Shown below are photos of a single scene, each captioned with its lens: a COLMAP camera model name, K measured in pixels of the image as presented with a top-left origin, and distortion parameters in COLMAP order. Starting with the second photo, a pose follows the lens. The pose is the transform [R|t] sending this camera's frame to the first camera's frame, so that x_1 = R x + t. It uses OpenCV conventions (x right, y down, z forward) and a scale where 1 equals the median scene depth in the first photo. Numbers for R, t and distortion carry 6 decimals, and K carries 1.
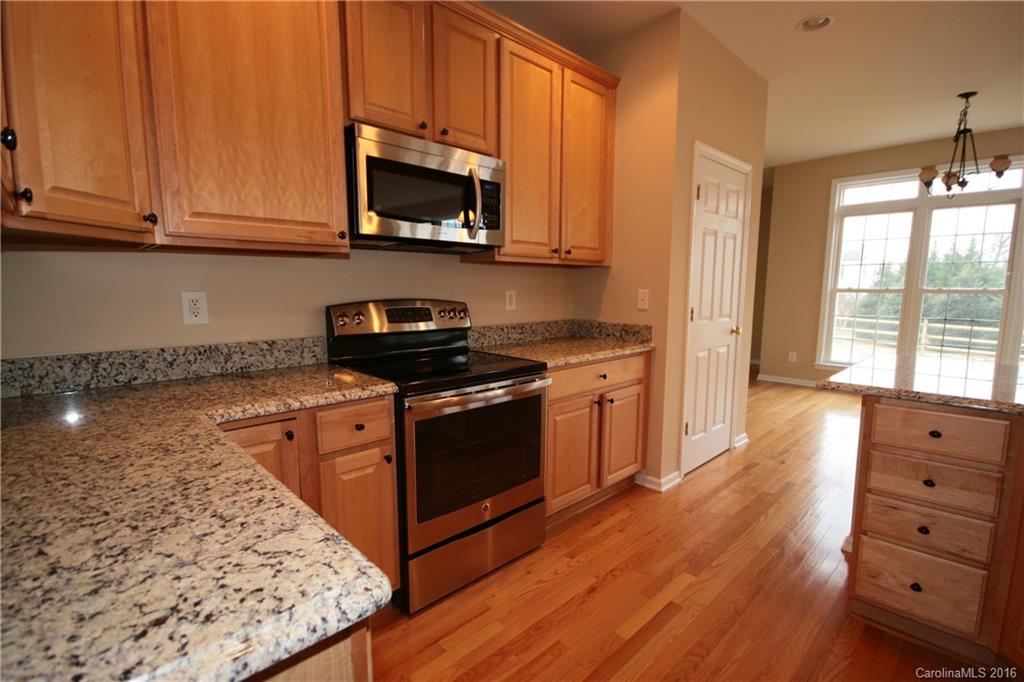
lens RADIAL K [[474.4, 0, 510.4], [0, 474.4, 346.3], [0, 0, 1]] dist [0.003893, 0.000886]
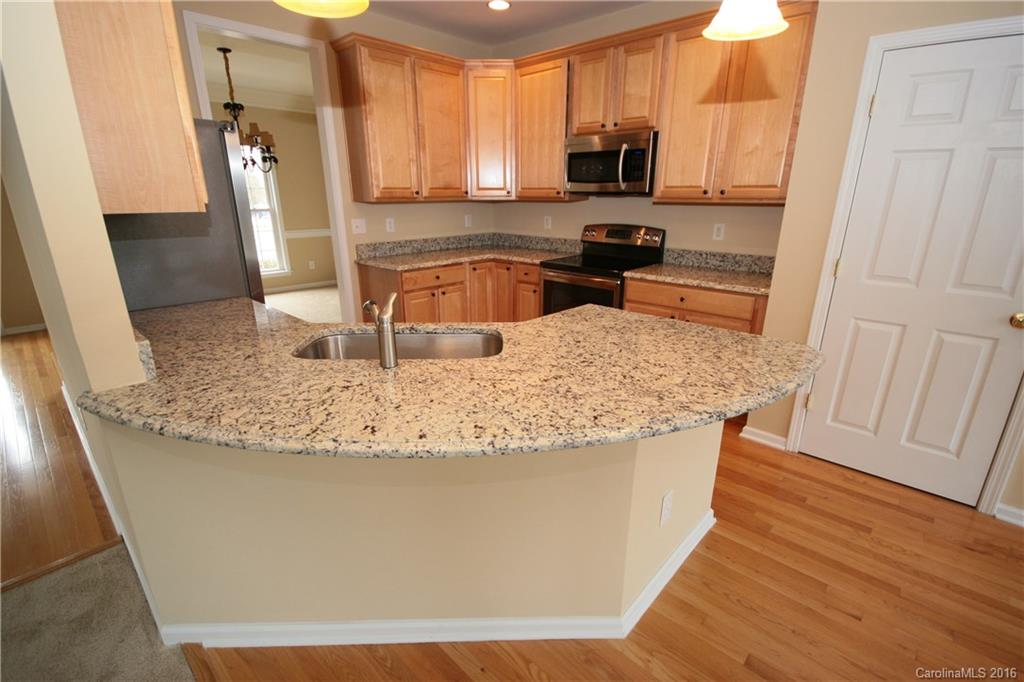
lens RADIAL K [[474.4, 0, 509.3], [0, 474.4, 349.1], [0, 0, 1]] dist [0.003893, 0.000886]
pose [[0.048079, 0.315109, -0.947837, 1.781131], [-0.124076, 0.943469, 0.307363, -0.177620], [0.991107, 0.102826, 0.084458, 0.593281]]
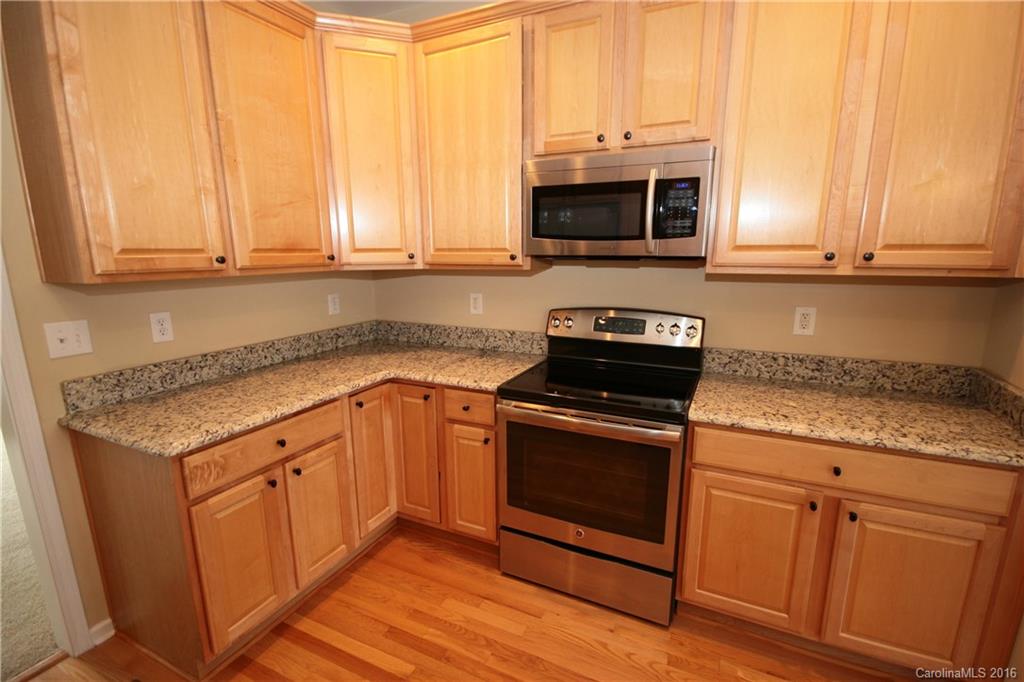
lens RADIAL K [[474.4, 0, 511.7], [0, 474.4, 348.4], [0, 0, 1]] dist [0.003893, 0.000886]
pose [[0.357464, 0.188747, -0.914655, 0.733846], [-0.112155, 0.980953, 0.158596, -0.176832], [0.927168, 0.045891, 0.371824, 0.495281]]
